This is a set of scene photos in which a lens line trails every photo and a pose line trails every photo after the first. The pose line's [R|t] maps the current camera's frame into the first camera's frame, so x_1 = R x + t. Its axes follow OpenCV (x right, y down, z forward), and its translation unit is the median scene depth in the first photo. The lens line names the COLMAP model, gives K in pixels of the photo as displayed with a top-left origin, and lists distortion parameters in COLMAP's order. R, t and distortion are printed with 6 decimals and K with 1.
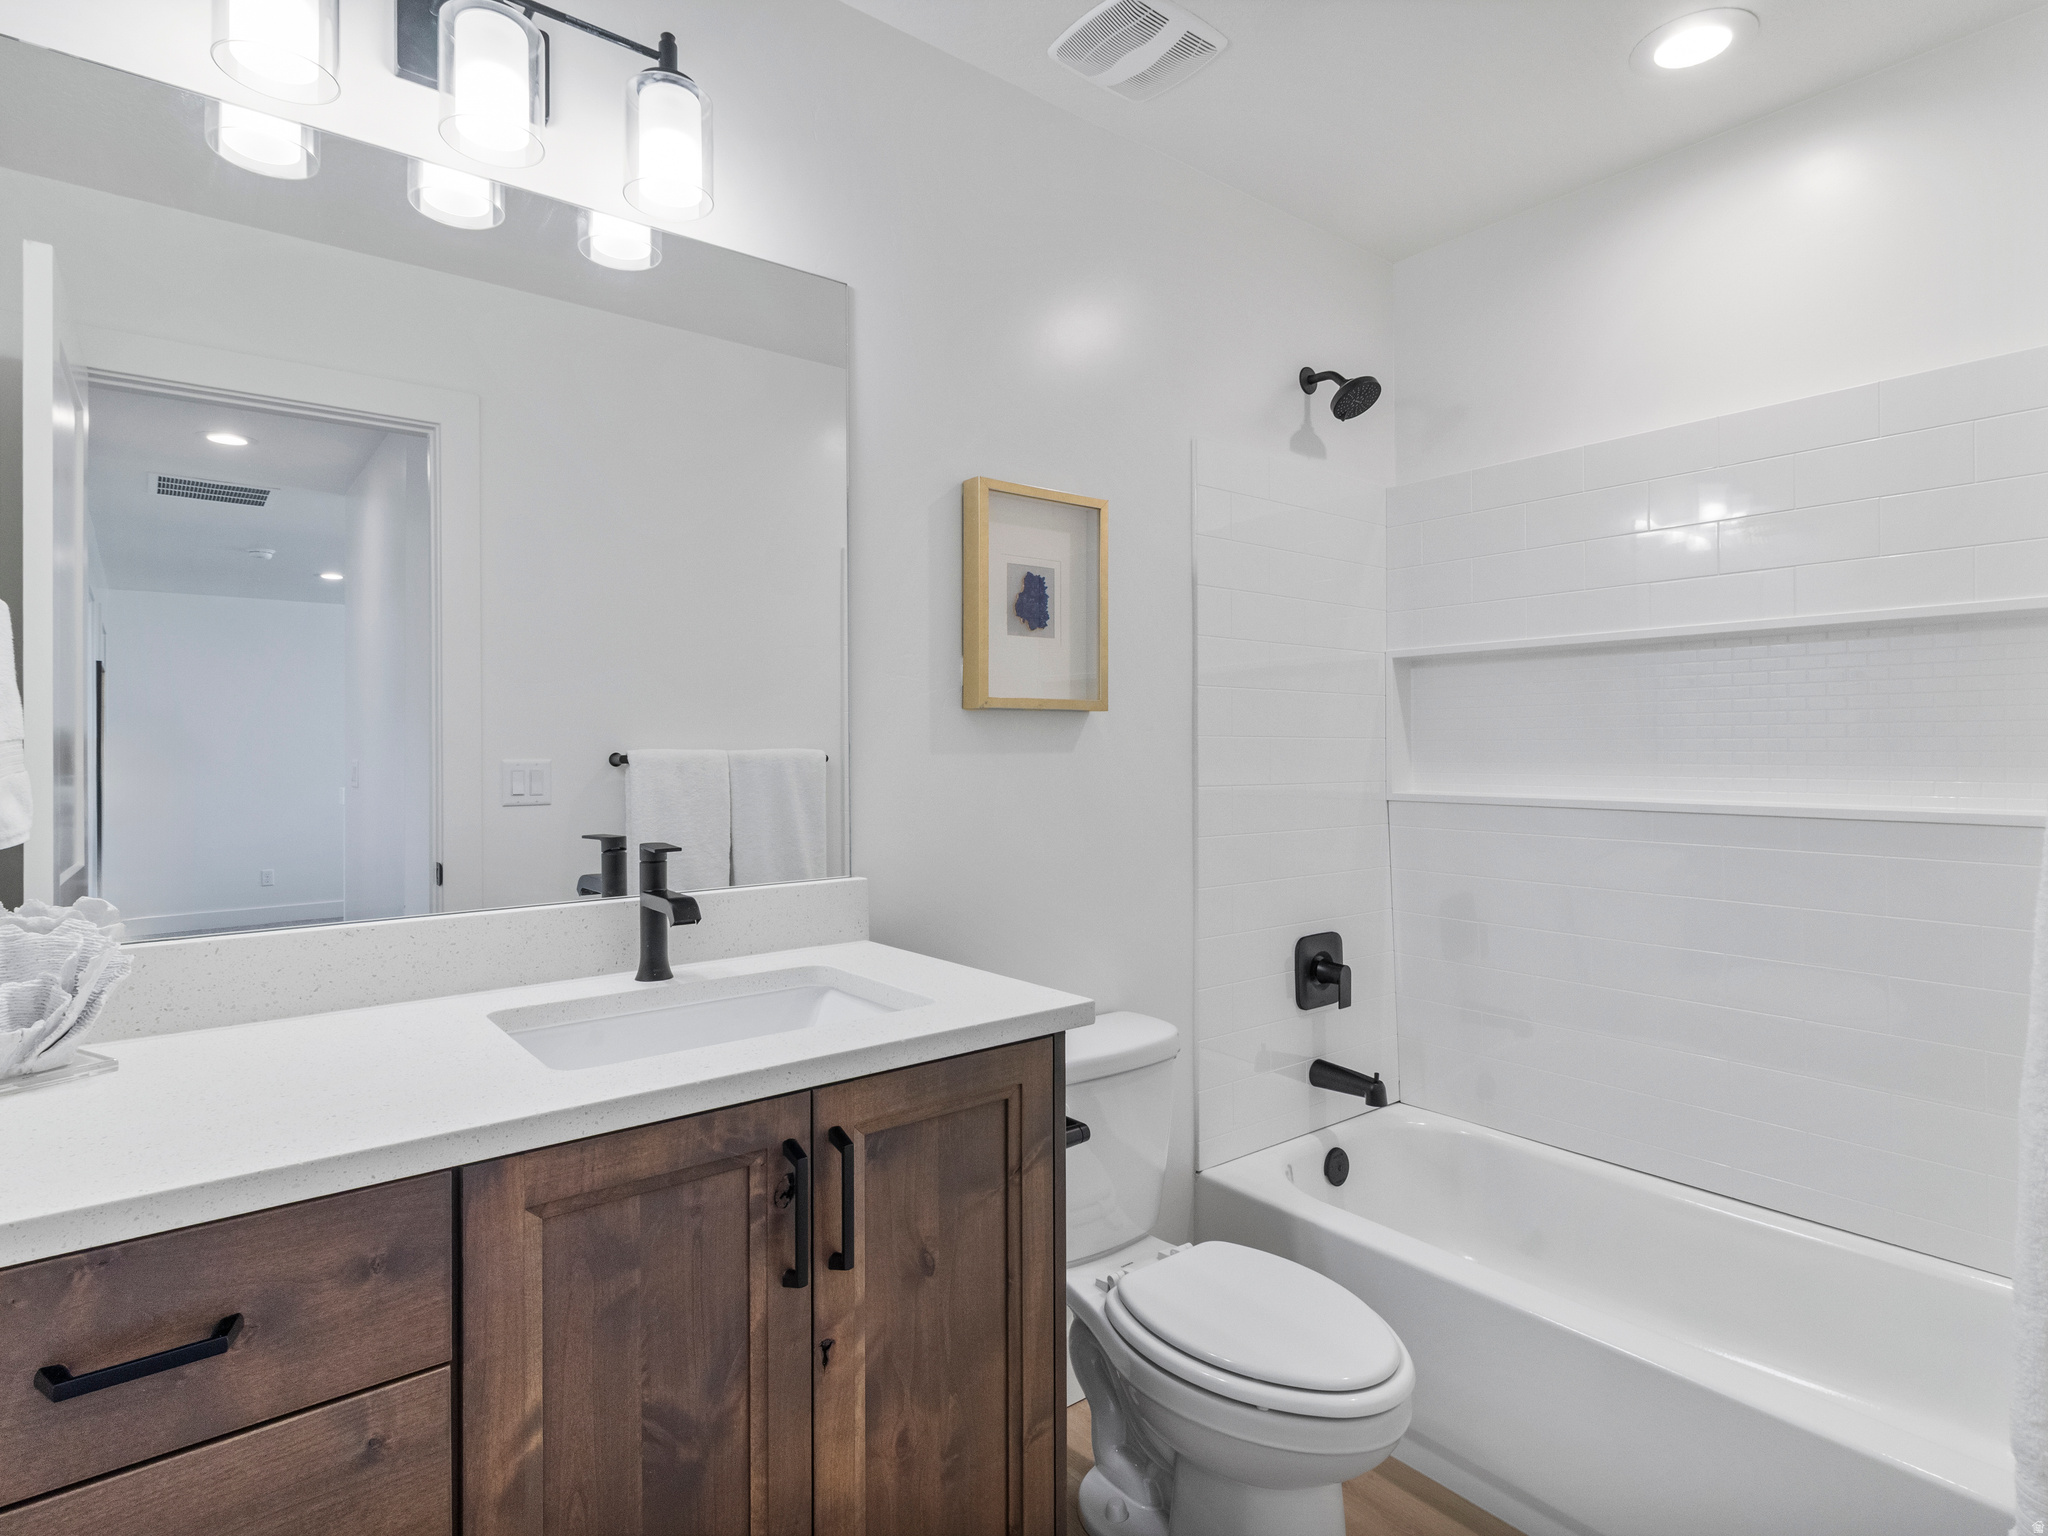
lens RADIAL K [[1088.3, 0, 1030.8], [0, 1088.3, 767.7], [0, 0, 1]] dist [0.004025, 0.000439]
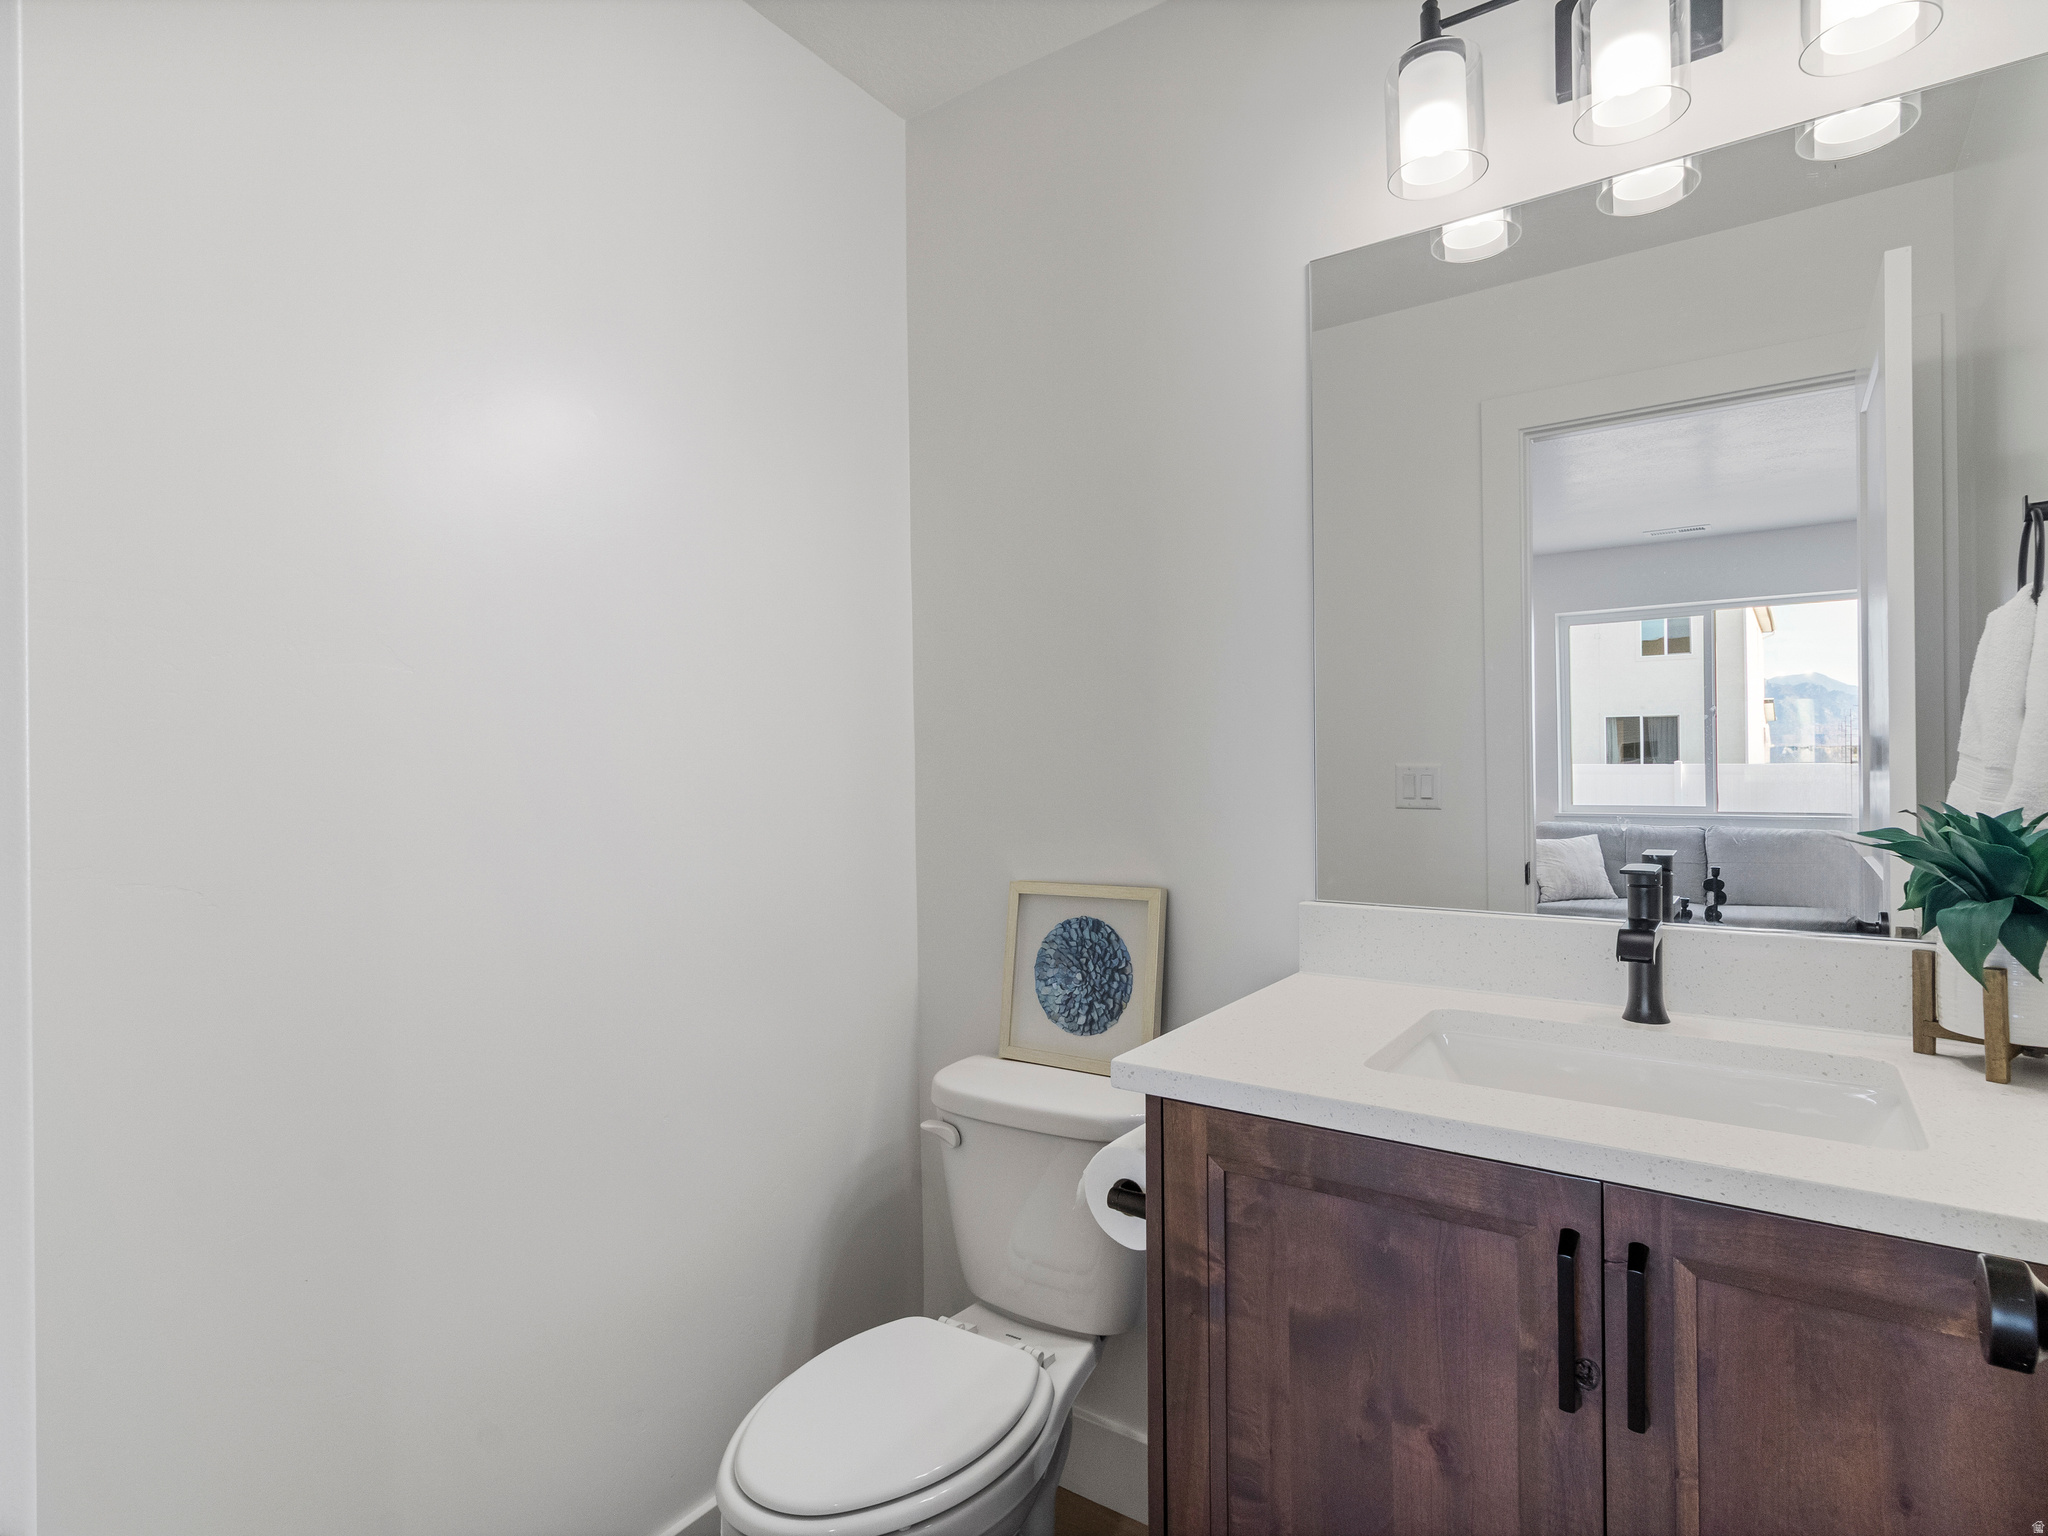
lens RADIAL K [[1089.1, 0, 1021.2], [0, 1089.1, 743.5], [0, 0, 1]] dist [0.001523, 0.000672]
pose [[0.251050, -0.006486, -0.967952, 0.363979], [-0.014669, 0.999837, -0.010504, -0.009107], [0.967863, 0.016836, 0.250914, 0.298749]]
